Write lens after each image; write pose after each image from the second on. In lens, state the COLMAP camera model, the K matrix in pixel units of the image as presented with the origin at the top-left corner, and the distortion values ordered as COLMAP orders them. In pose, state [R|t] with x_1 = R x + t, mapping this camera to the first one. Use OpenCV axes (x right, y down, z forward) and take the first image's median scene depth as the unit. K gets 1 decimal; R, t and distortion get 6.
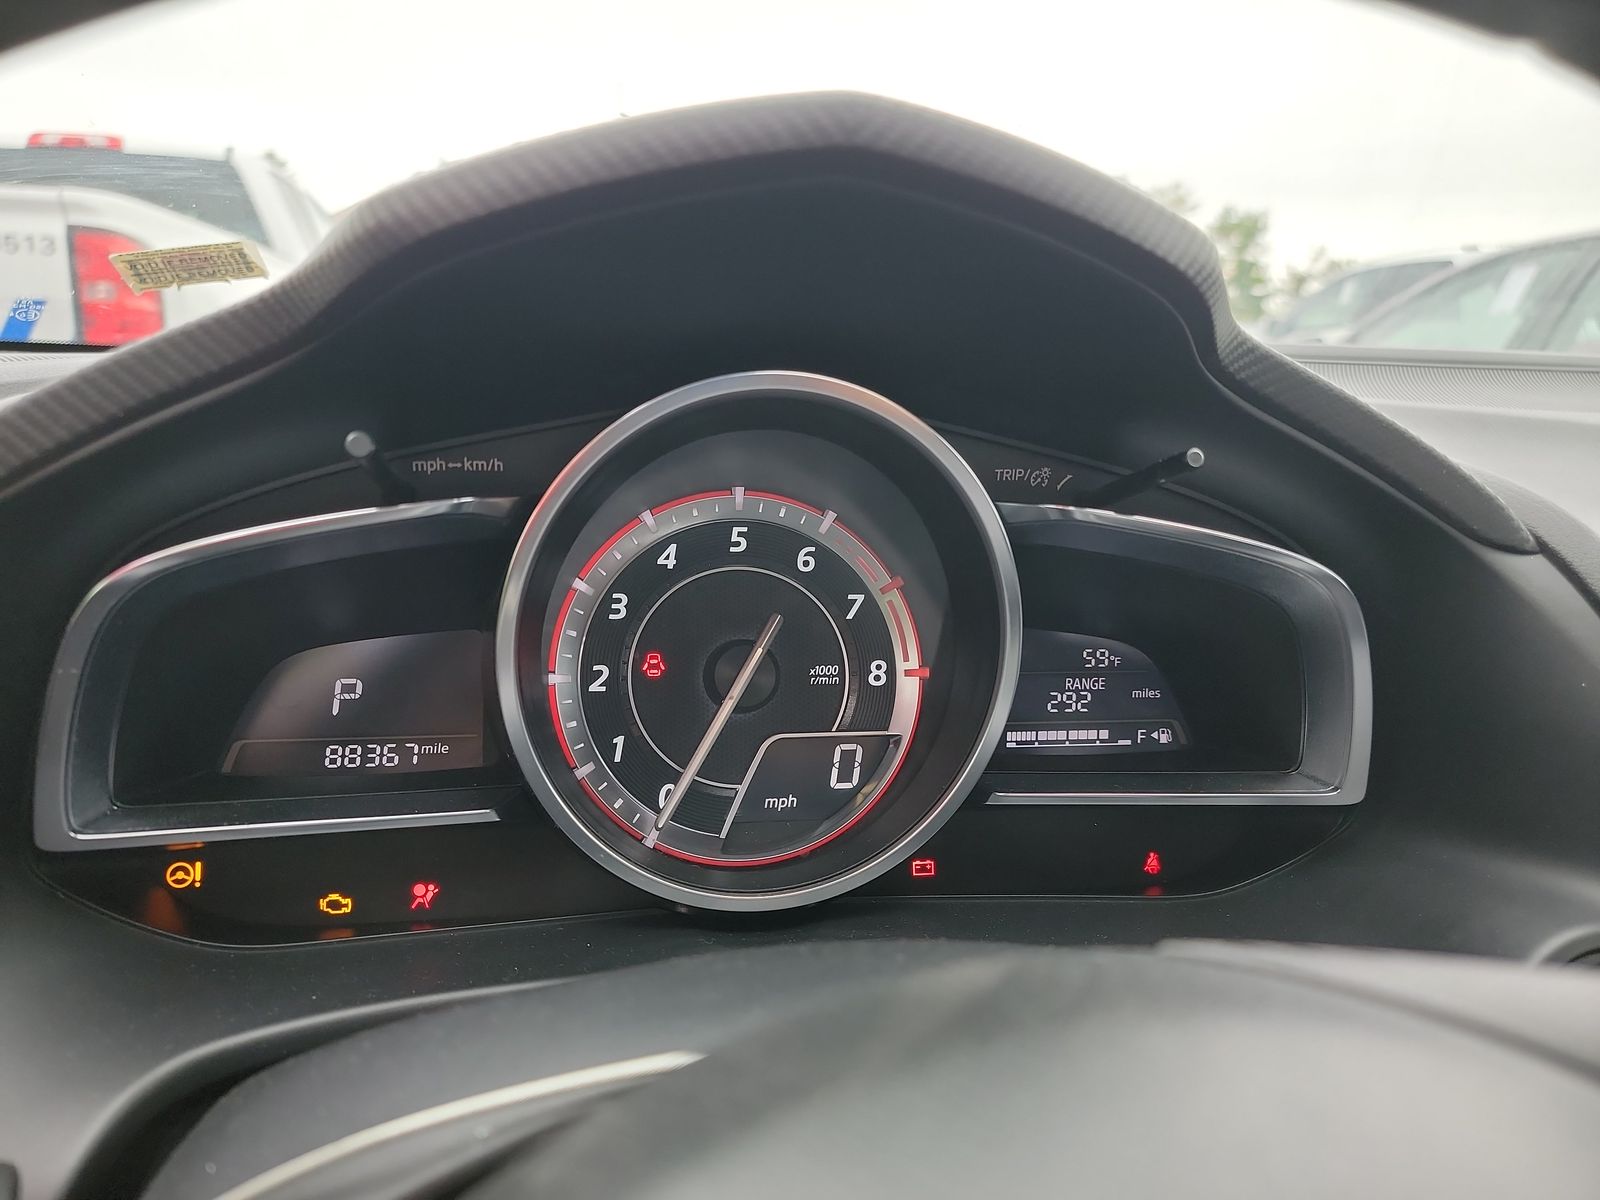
lens RADIAL K [[1147.9, 0, 805.8], [0, 1147.9, 599.4], [0, 0, 1]] dist [0.102197, -0.083106]
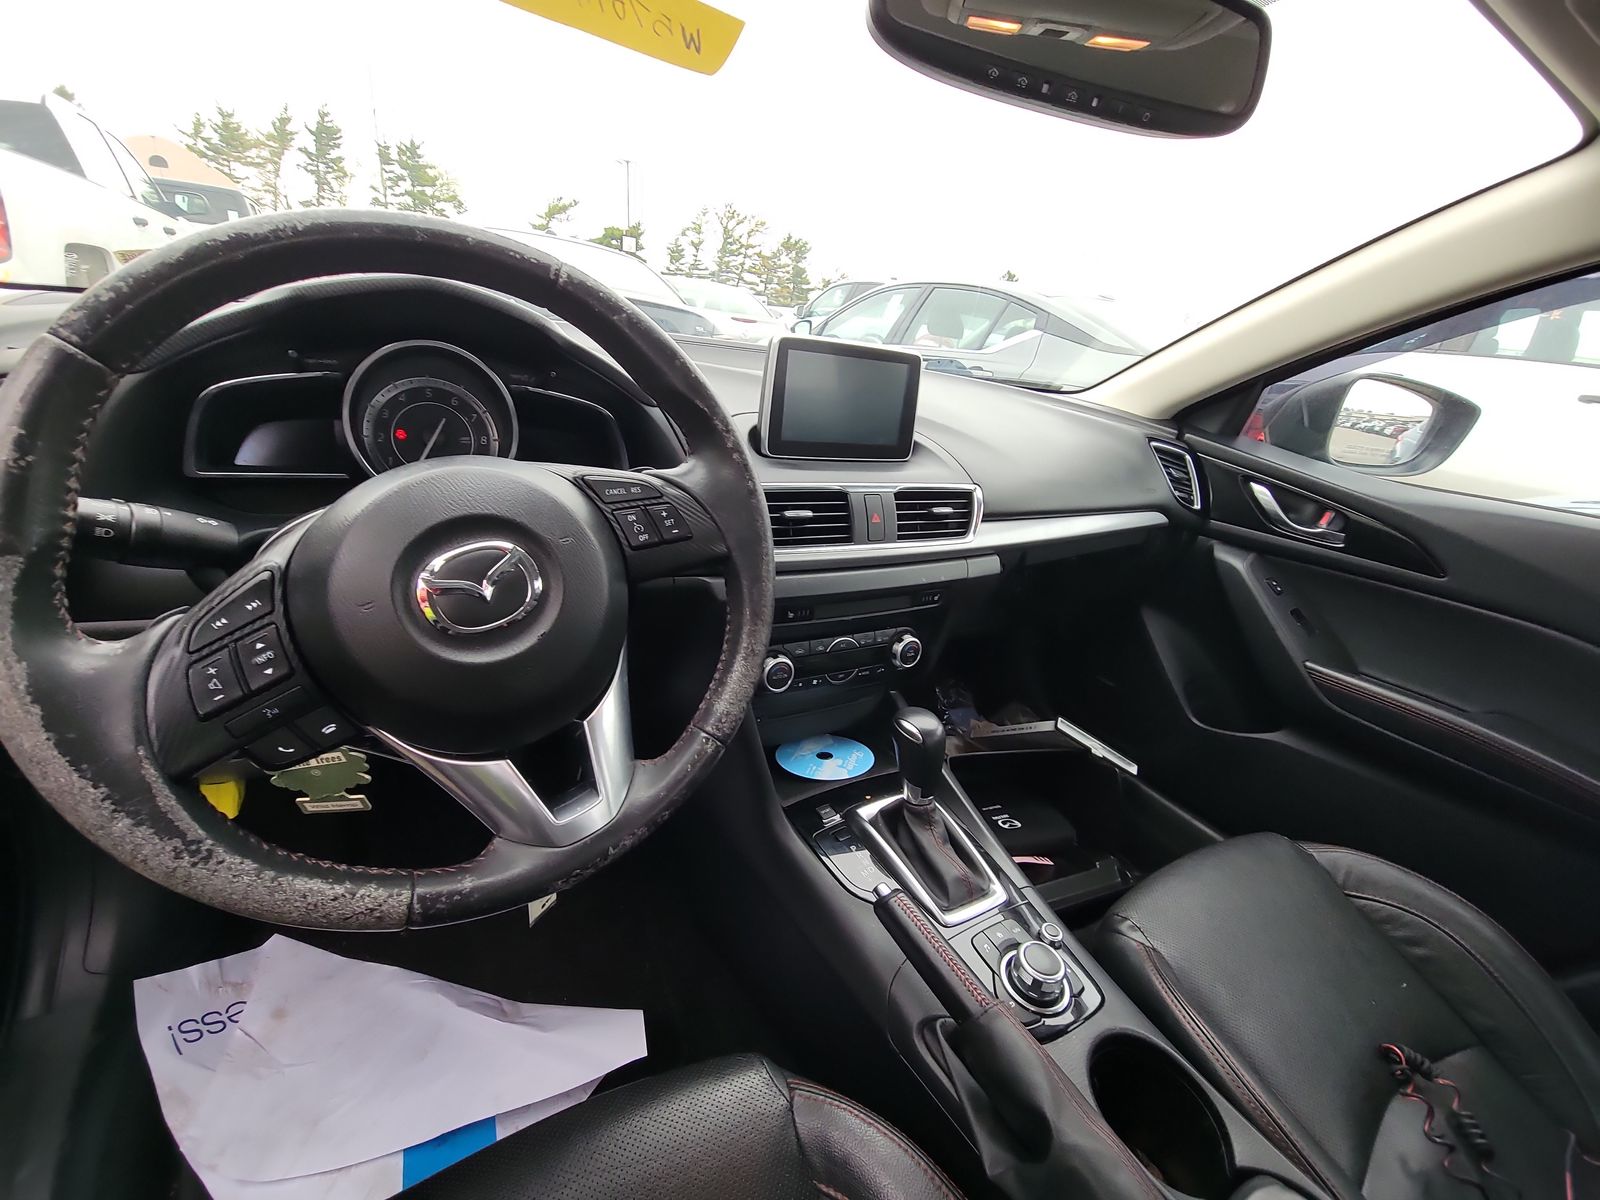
lens RADIAL K [[660.6, 0, 795.9], [0, 660.6, 594.6], [0, 0, 1]] dist [0.033244, -0.008436]
pose [[0.939102, -0.054697, 0.339258, 0.231720], [-0.012215, 0.981314, 0.192025, 0.122274], [-0.343422, -0.184475, 0.920886, -1.099302]]
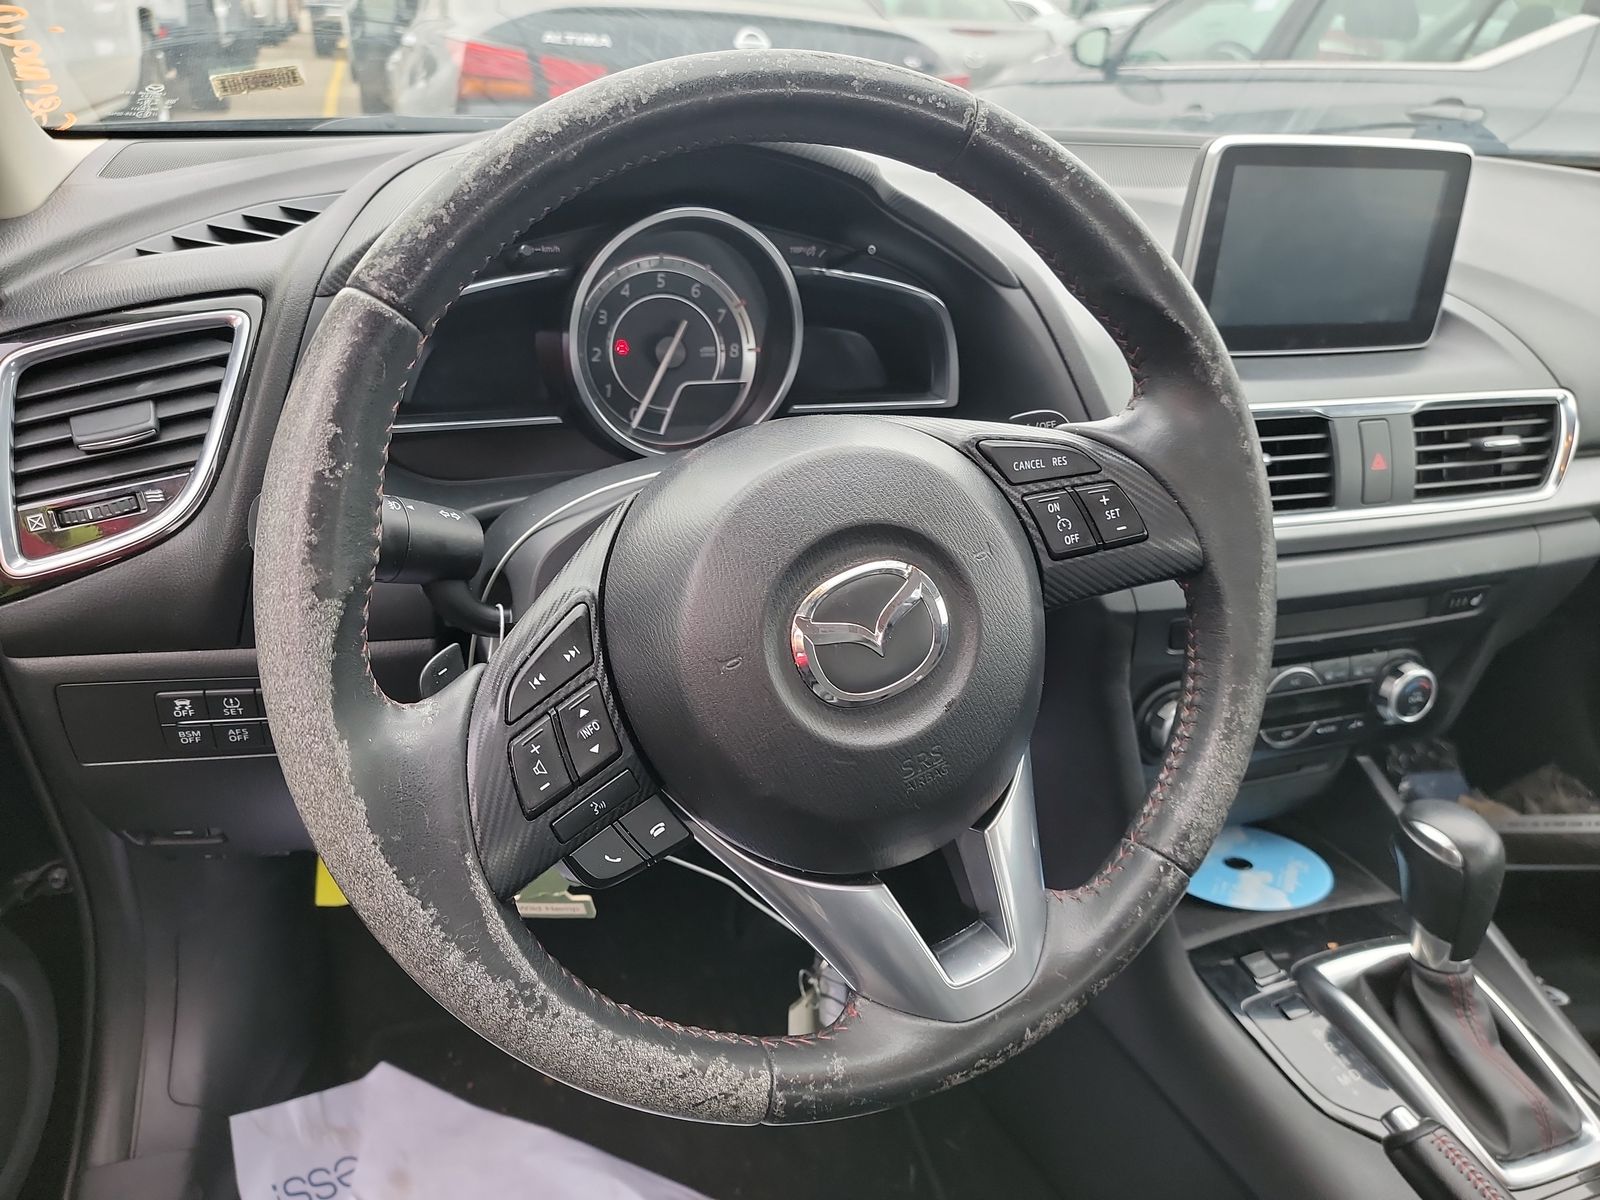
lens RADIAL K [[1147.9, 0, 805.8], [0, 1147.9, 599.4], [0, 0, 1]] dist [0.102197, -0.083106]
pose [[0.986353, -0.054564, 0.155343, -0.155563], [0.012660, 0.965831, 0.258863, -0.036177], [-0.164159, -0.253364, 0.953341, -1.080738]]
